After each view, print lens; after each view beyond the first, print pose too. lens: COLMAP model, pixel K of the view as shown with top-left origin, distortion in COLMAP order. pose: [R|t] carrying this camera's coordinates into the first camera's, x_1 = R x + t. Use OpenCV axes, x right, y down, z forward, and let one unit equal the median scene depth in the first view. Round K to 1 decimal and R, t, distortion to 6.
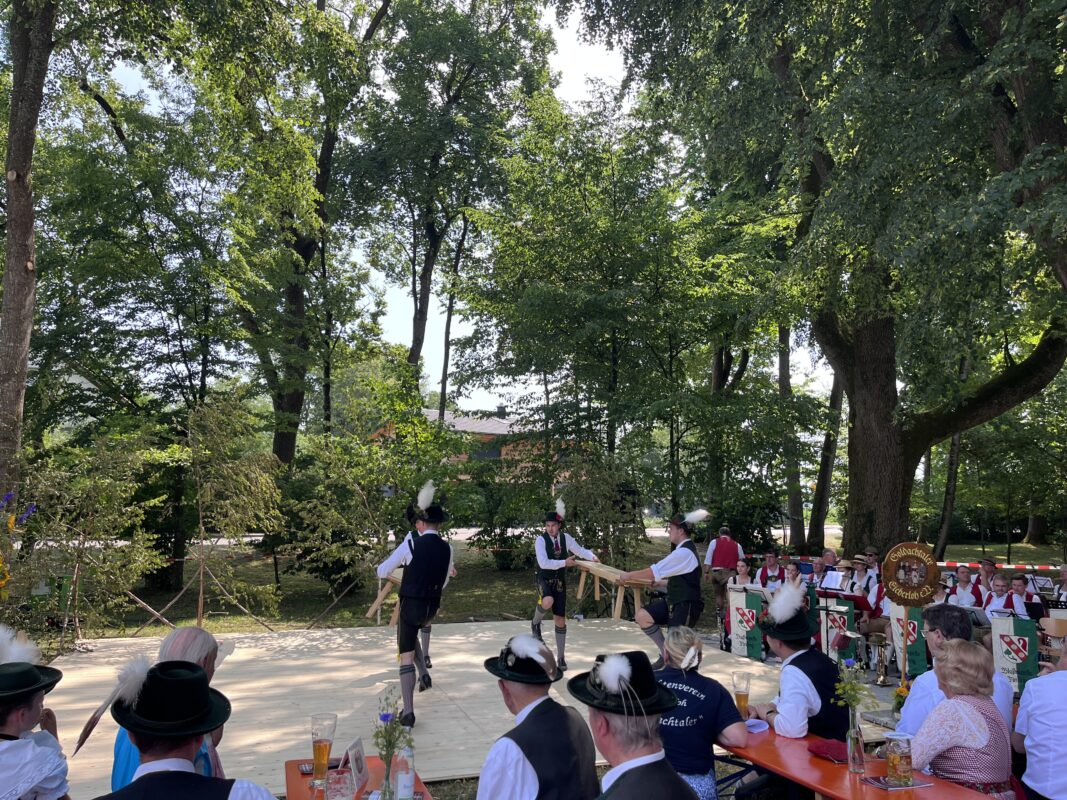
lens RADIAL K [[816.4, 0, 542.1], [0, 816.4, 393.5], [0, 0, 1]] dist [0.055355, -0.064869]
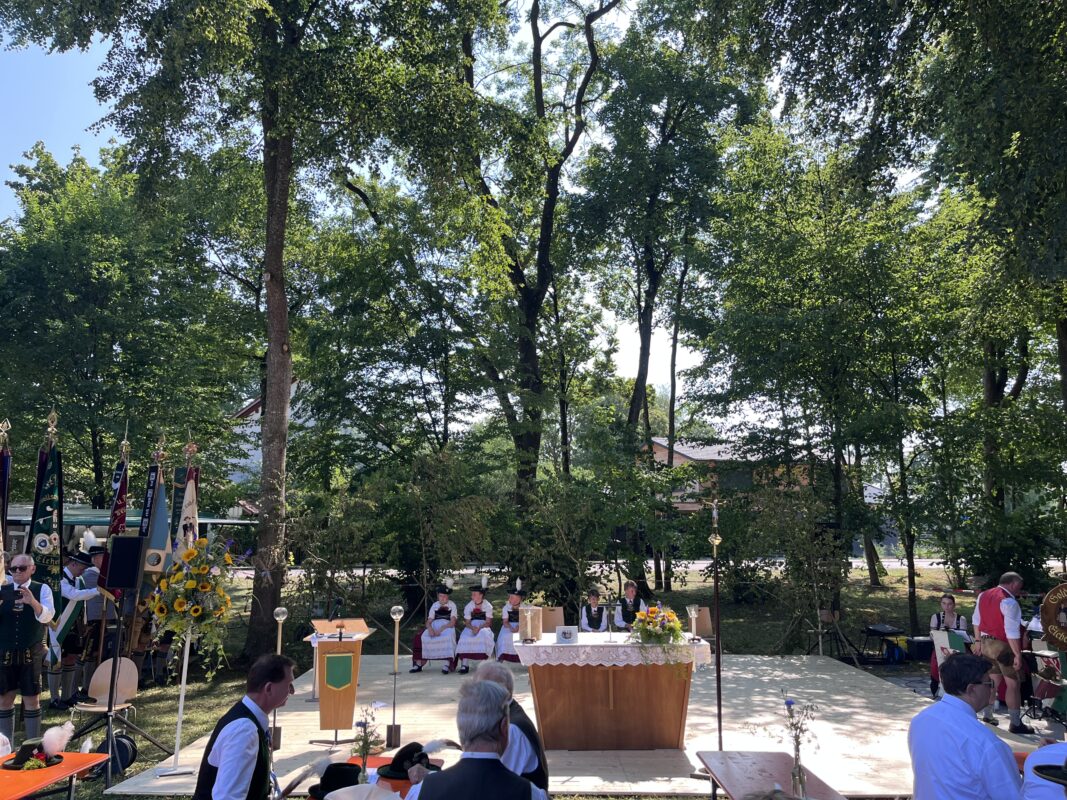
lens RADIAL K [[816.4, 0, 536.1], [0, 816.4, 400.9], [0, 0, 1]] dist [0.055355, -0.064869]
pose [[0.945202, -0.060042, -0.320918, 0.066493], [0.052060, 0.998085, -0.033405, -0.007556], [0.322310, 0.014867, 0.946518, -0.021502]]
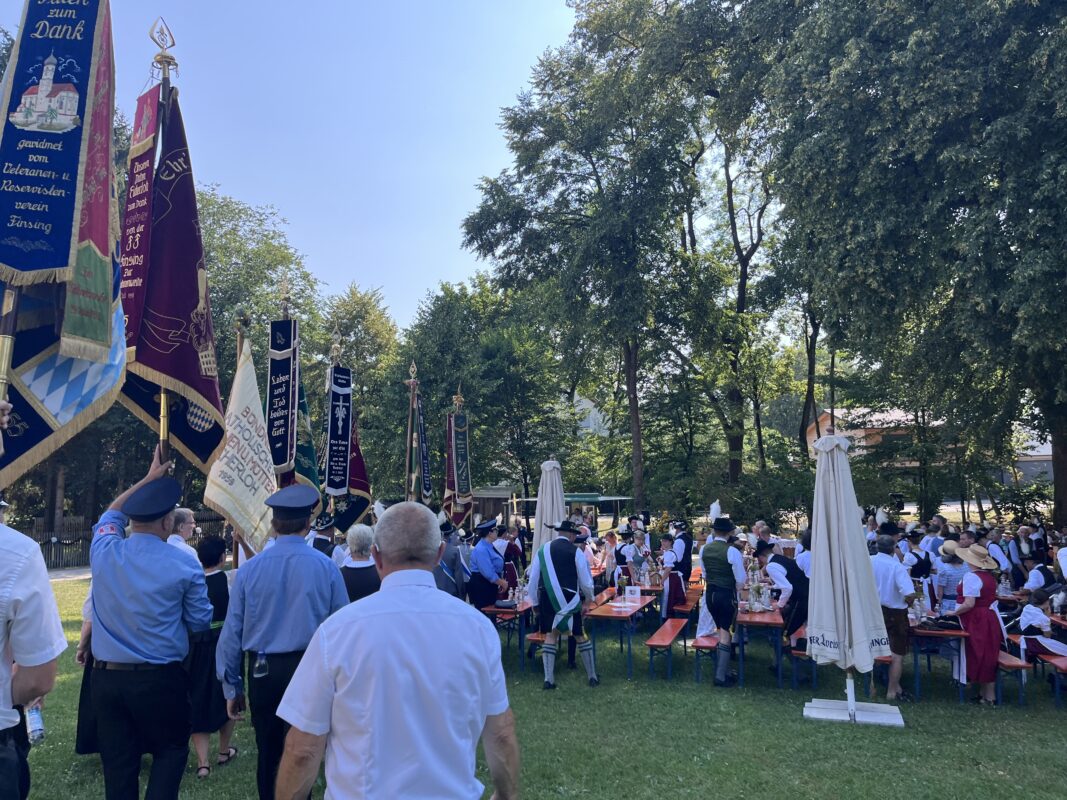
lens RADIAL K [[816.4, 0, 531.8], [0, 816.4, 399.6], [0, 0, 1]] dist [0.055355, -0.064869]
pose [[0.847370, -0.079243, -0.525057, 0.313618], [0.102729, 0.994586, 0.015686, -0.176563], [0.520971, -0.067231, 0.850923, -0.888497]]
